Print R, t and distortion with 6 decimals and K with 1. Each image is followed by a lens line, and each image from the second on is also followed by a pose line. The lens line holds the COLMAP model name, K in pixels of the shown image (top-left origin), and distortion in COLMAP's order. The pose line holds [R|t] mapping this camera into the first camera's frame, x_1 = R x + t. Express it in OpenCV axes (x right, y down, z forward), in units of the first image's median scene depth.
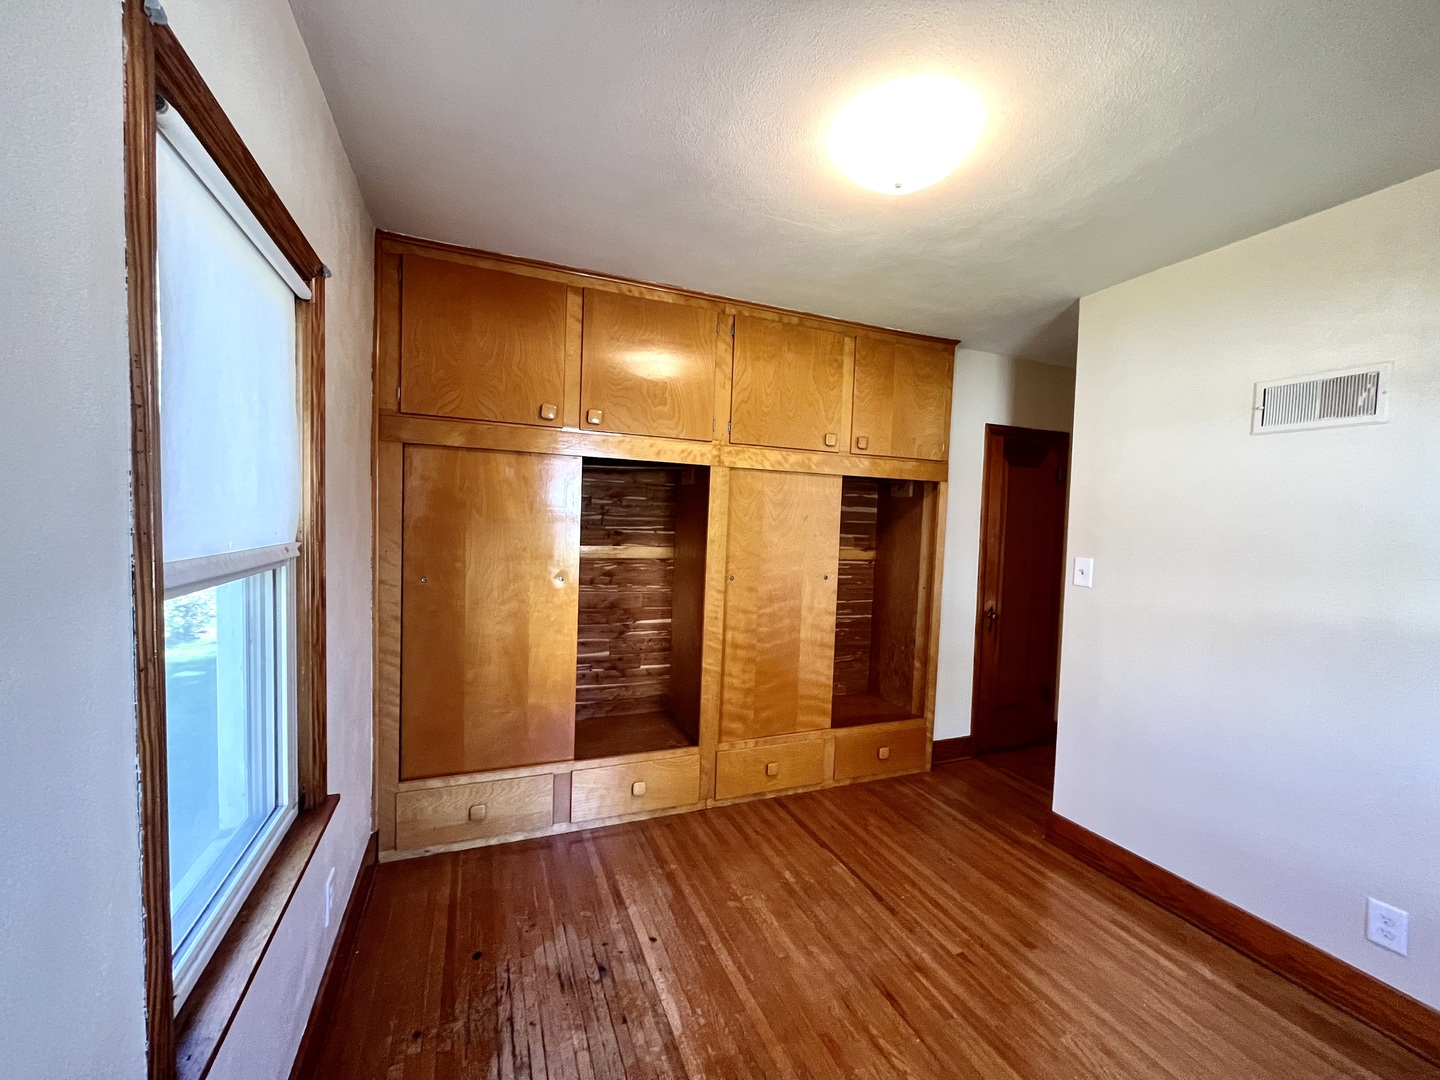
lens RADIAL K [[616.7, 0, 712.7], [0, 616.7, 541.4], [0, 0, 1]] dist [-0.002975, -0.000028]
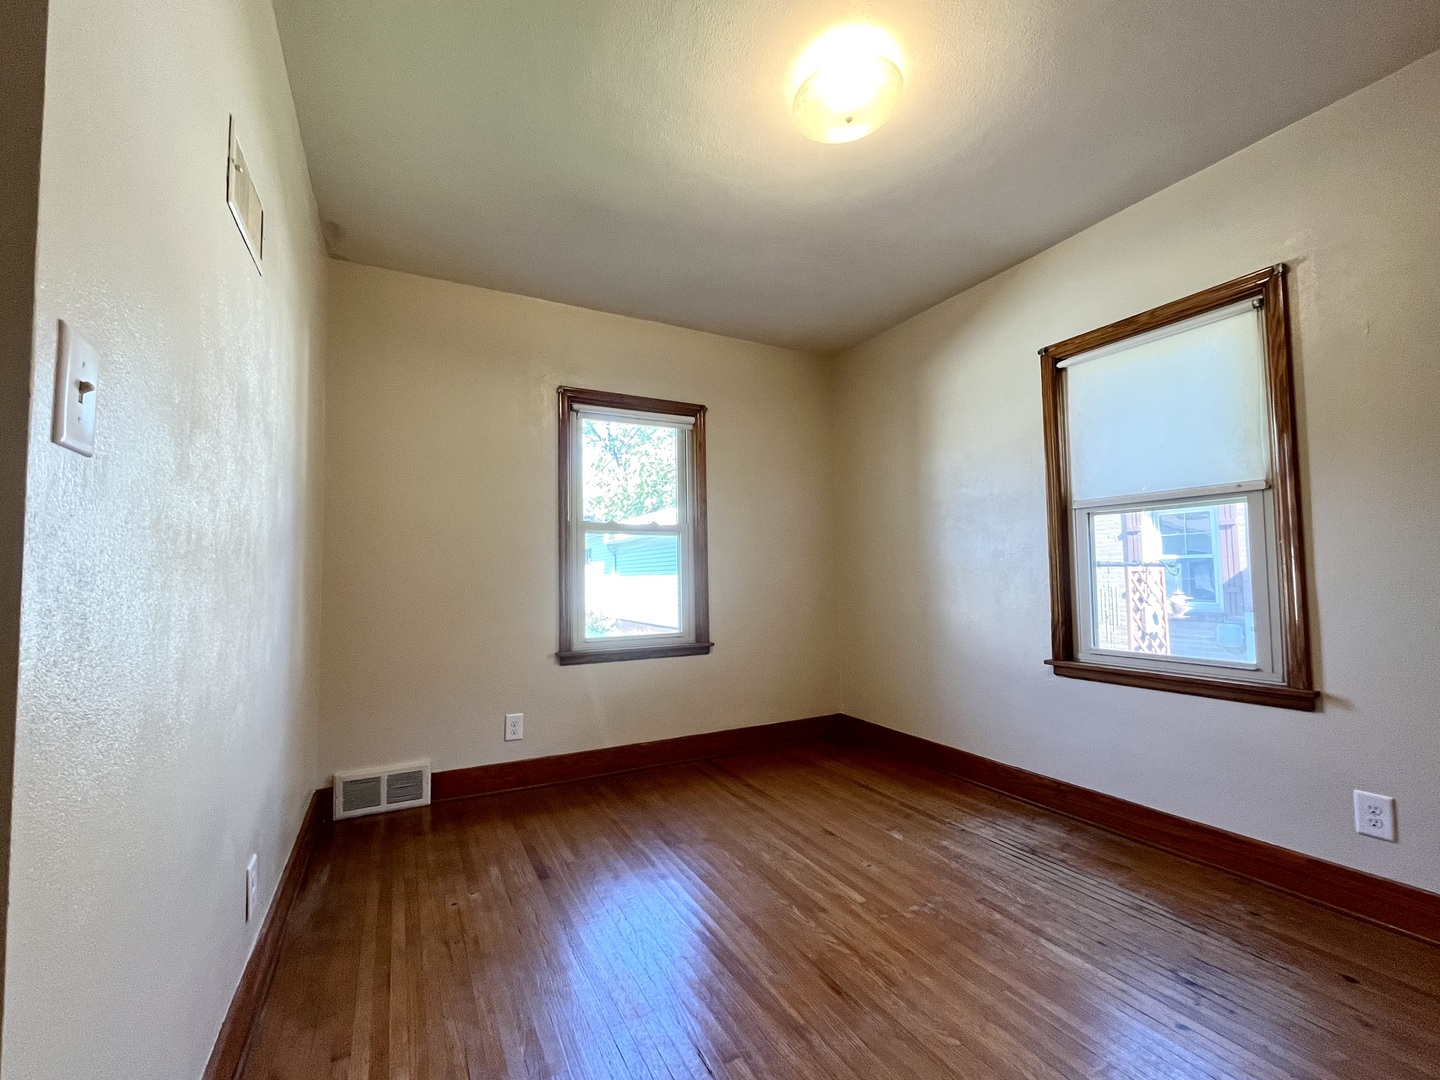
lens RADIAL K [[616.7, 0, 712.7], [0, 616.7, 541.4], [0, 0, 1]] dist [-0.002975, -0.000028]
pose [[-0.996740, -0.019653, -0.078248, 0.516115], [-0.018790, 0.999754, -0.011754, 0.139319], [0.078459, -0.010245, -0.996865, 1.758872]]
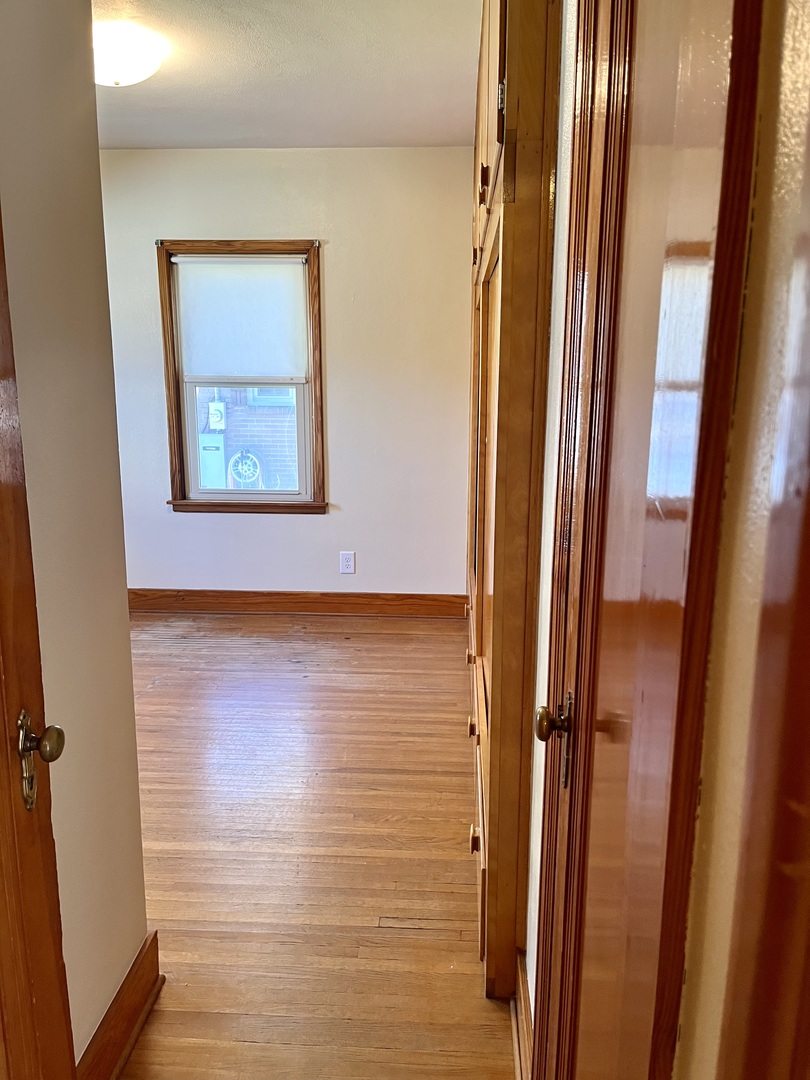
lens RADIAL K [[834.5, 0, 405.0], [0, 834.5, 540.0], [0, 0, 1]] dist [0.003129, 0.000451]
pose [[-0.450908, 0.154485, -0.879100, 1.494014], [-0.058214, 0.977721, 0.201675, -0.042630], [0.890670, 0.142113, -0.431869, 2.101038]]
